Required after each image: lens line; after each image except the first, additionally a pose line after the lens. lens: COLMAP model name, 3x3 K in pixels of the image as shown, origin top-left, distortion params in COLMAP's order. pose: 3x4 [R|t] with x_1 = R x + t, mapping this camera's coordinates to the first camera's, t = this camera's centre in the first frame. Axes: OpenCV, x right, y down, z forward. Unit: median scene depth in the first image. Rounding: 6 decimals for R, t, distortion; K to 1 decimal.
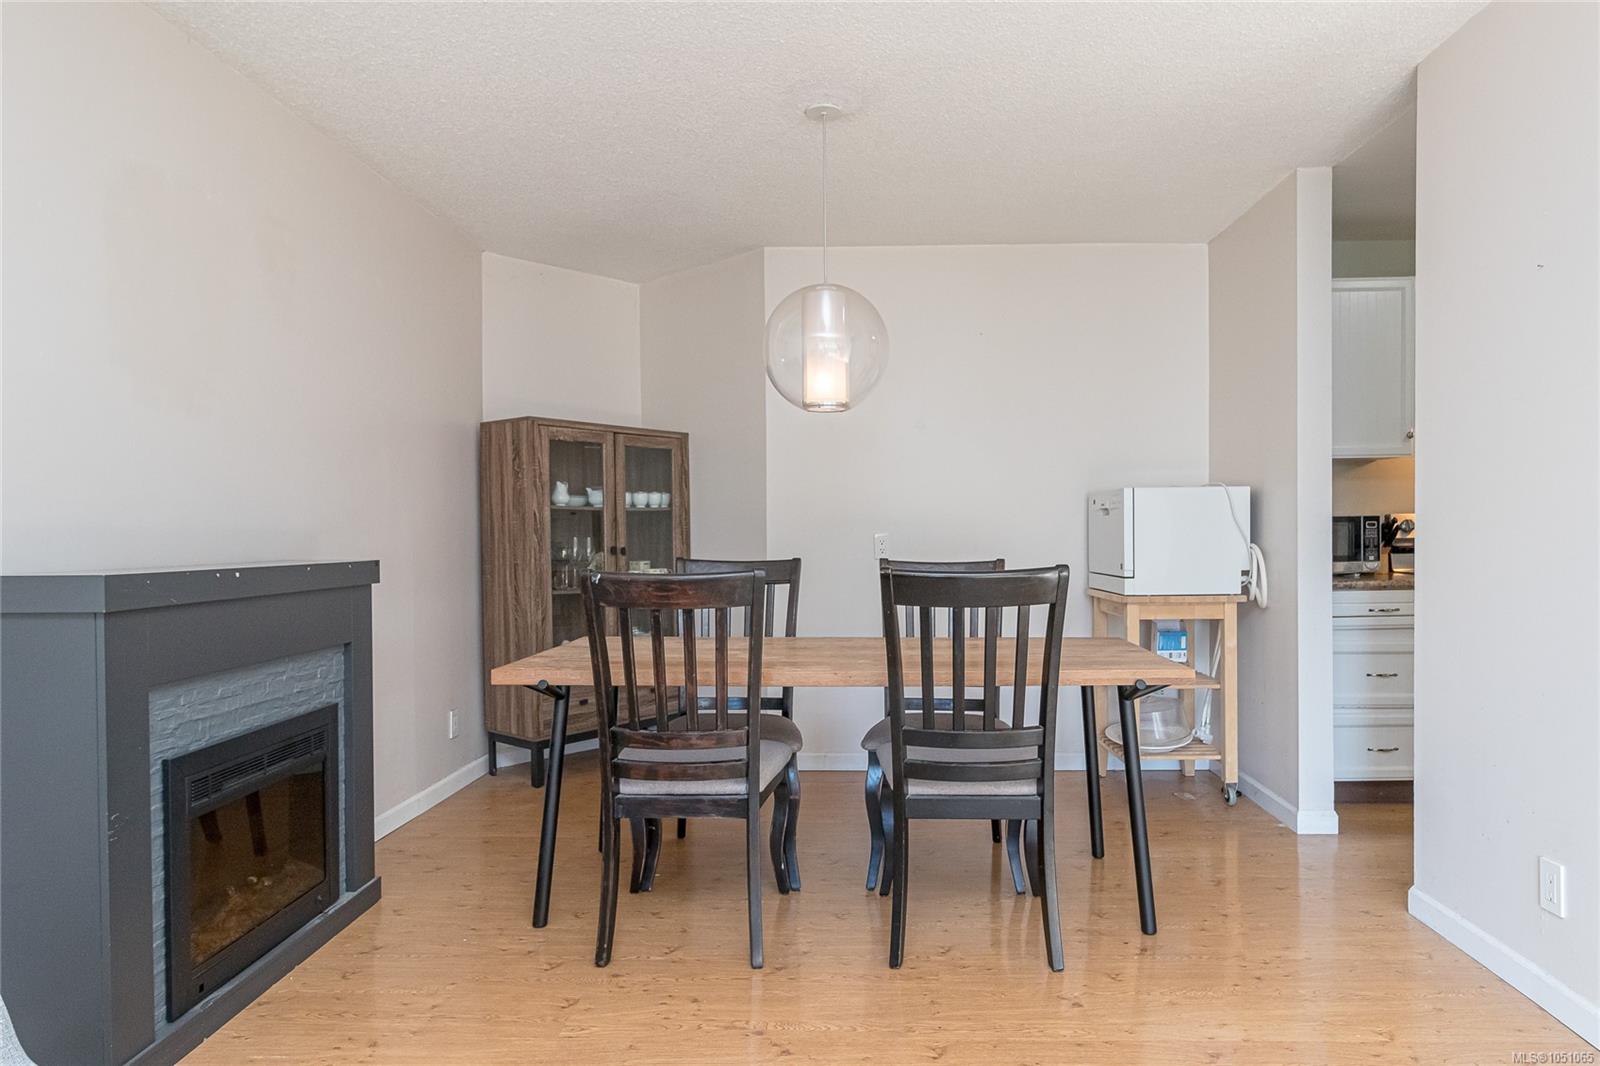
lens RADIAL K [[1012.4, 0, 800.0], [0, 1012.4, 533.0], [0, 0, 1]] dist [0.004300, 0.001232]
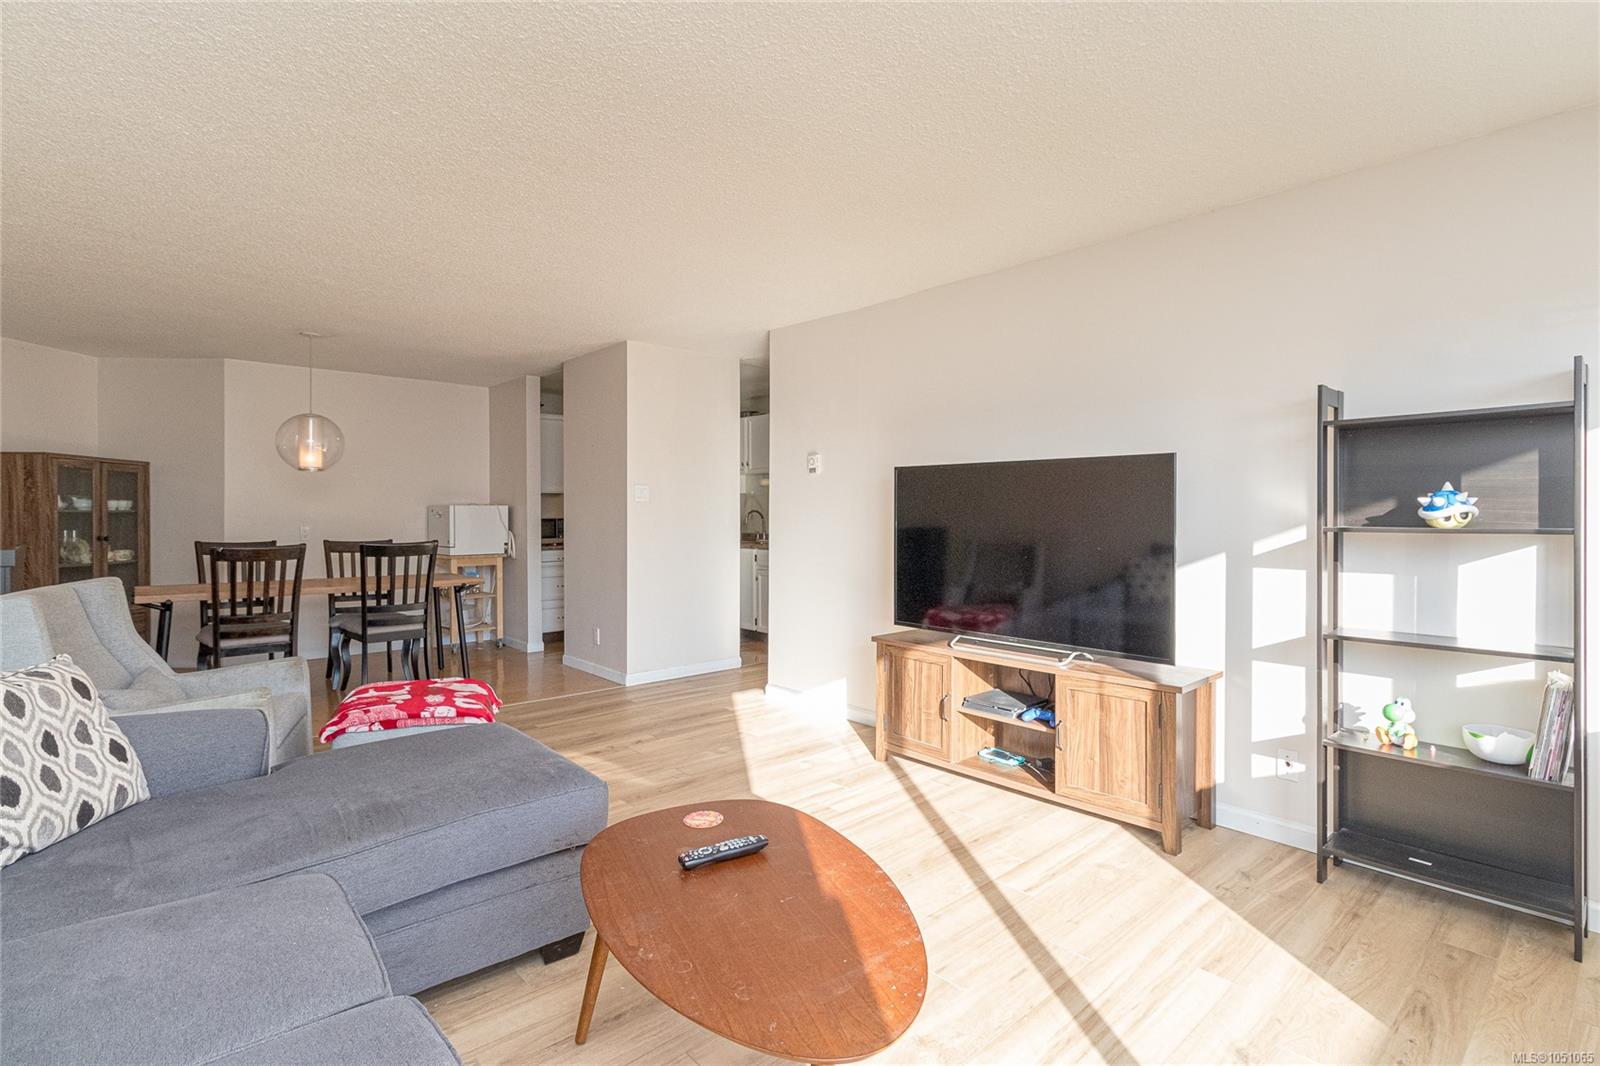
lens RADIAL K [[758.0, 0, 803.2], [0, 758.0, 524.6], [0, 0, 1]] dist [0.002705, 0.000429]
pose [[0.713743, -0.002628, 0.700402, -0.267440], [-0.000579, 0.999990, 0.004342, -0.011038], [-0.700407, -0.003504, 0.713735, -0.660538]]
